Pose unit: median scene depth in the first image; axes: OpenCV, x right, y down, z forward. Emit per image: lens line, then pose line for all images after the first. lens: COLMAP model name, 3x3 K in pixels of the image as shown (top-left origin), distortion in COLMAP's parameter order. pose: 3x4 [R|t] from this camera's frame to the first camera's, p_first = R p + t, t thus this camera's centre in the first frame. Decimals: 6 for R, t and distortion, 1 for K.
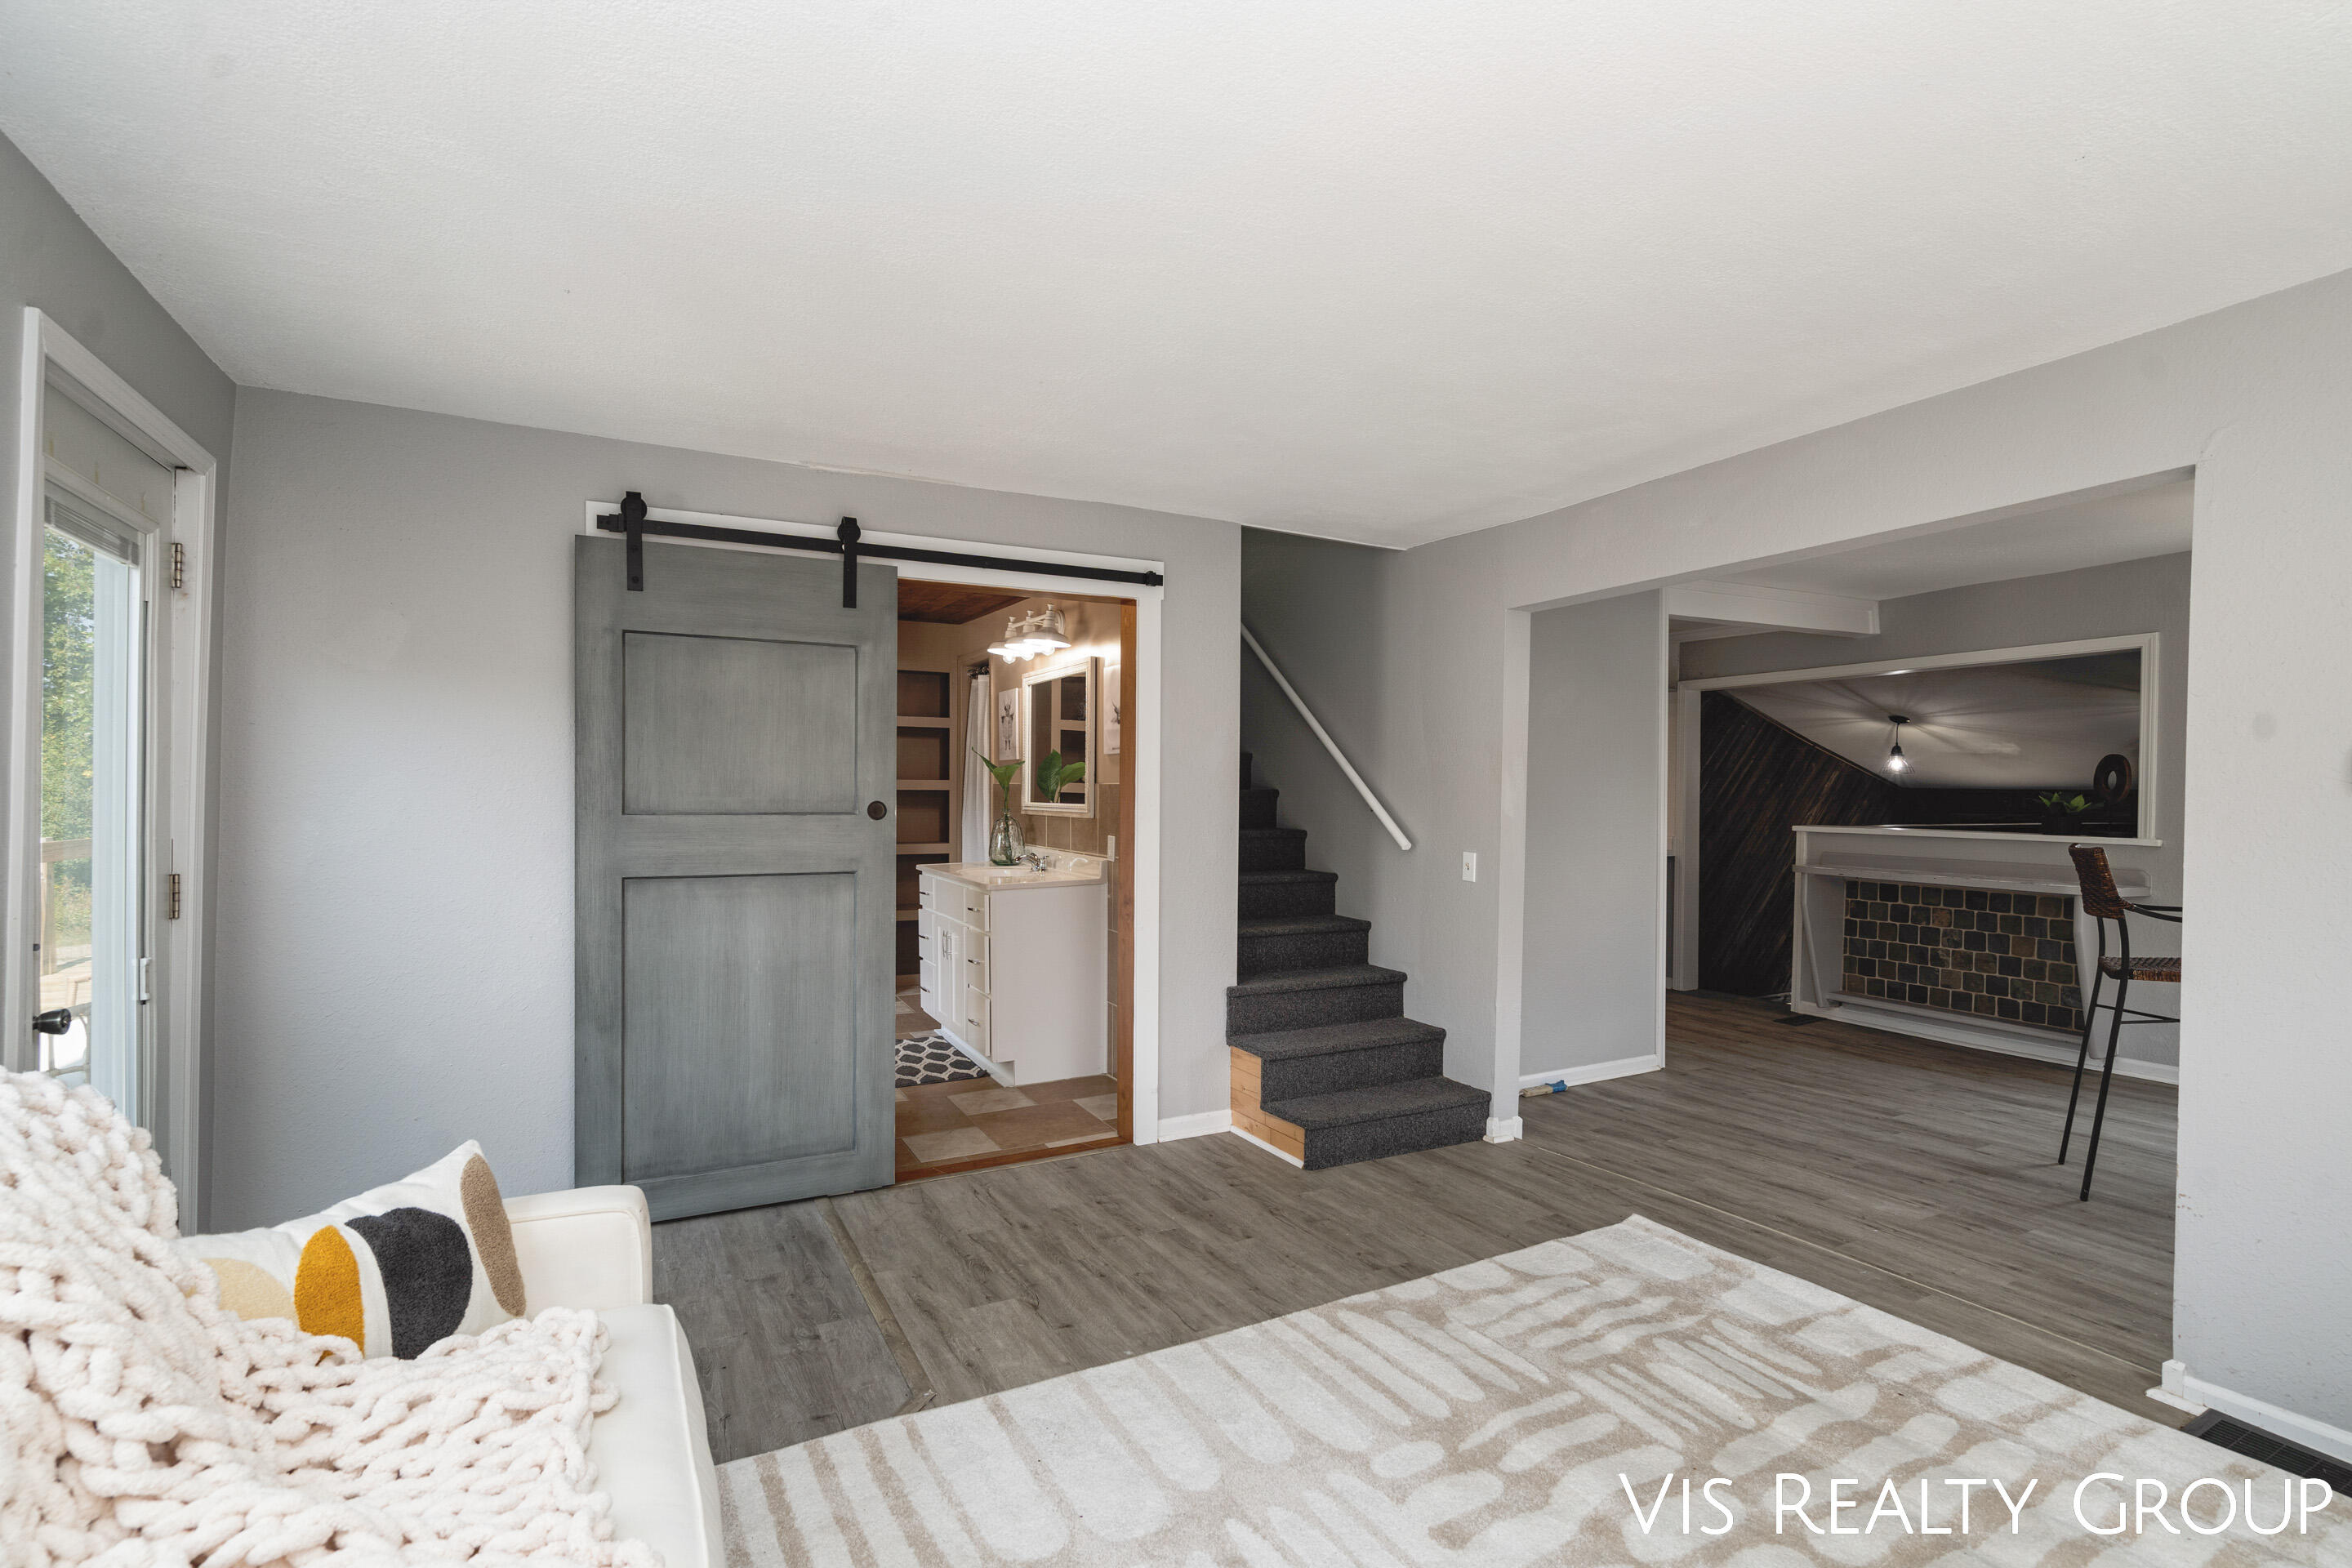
lens RADIAL K [[1078.8, 0, 1191.3], [0, 1078.8, 799.4], [0, 0, 1]] dist [-0.000151, 0.003157]
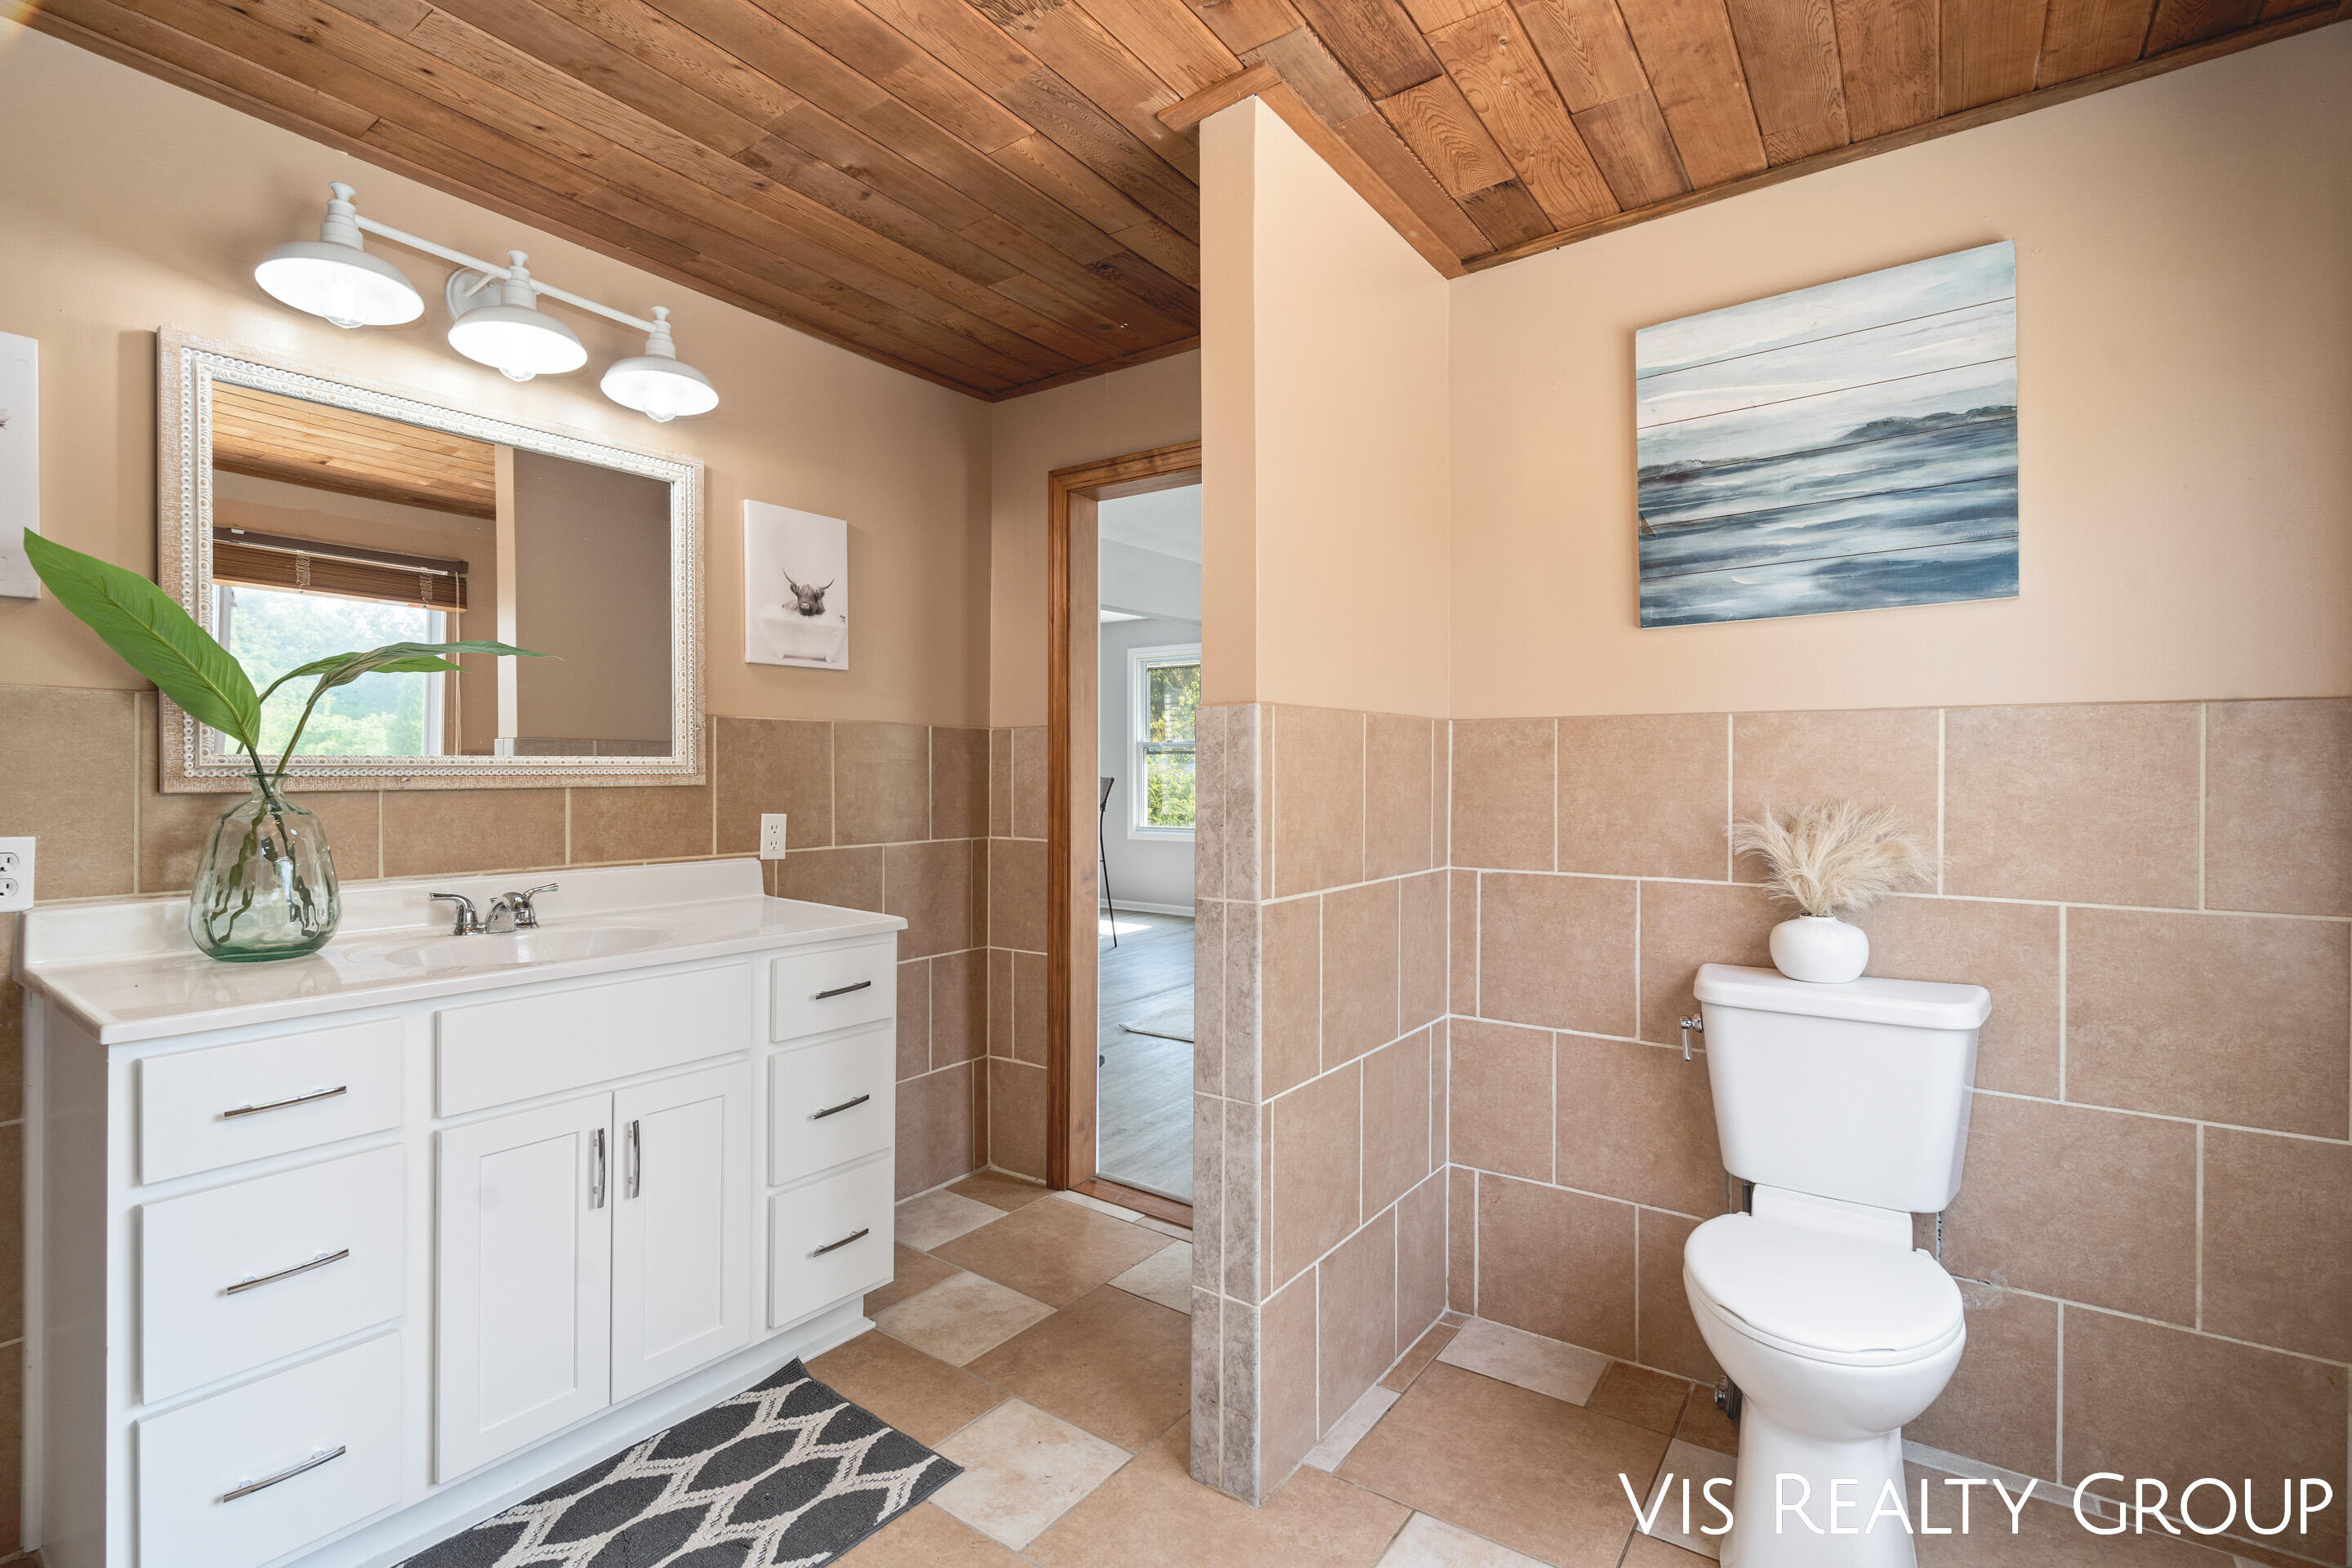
lens RADIAL K [[1078.8, 0, 1166.8], [0, 1078.8, 780.6], [0, 0, 1]] dist [-0.000151, 0.003157]
pose [[-0.431544, -0.013484, 0.901991, -0.647477], [-0.002807, 0.999904, 0.013605, 0.008244], [-0.902087, 0.003339, -0.431541, 1.048506]]
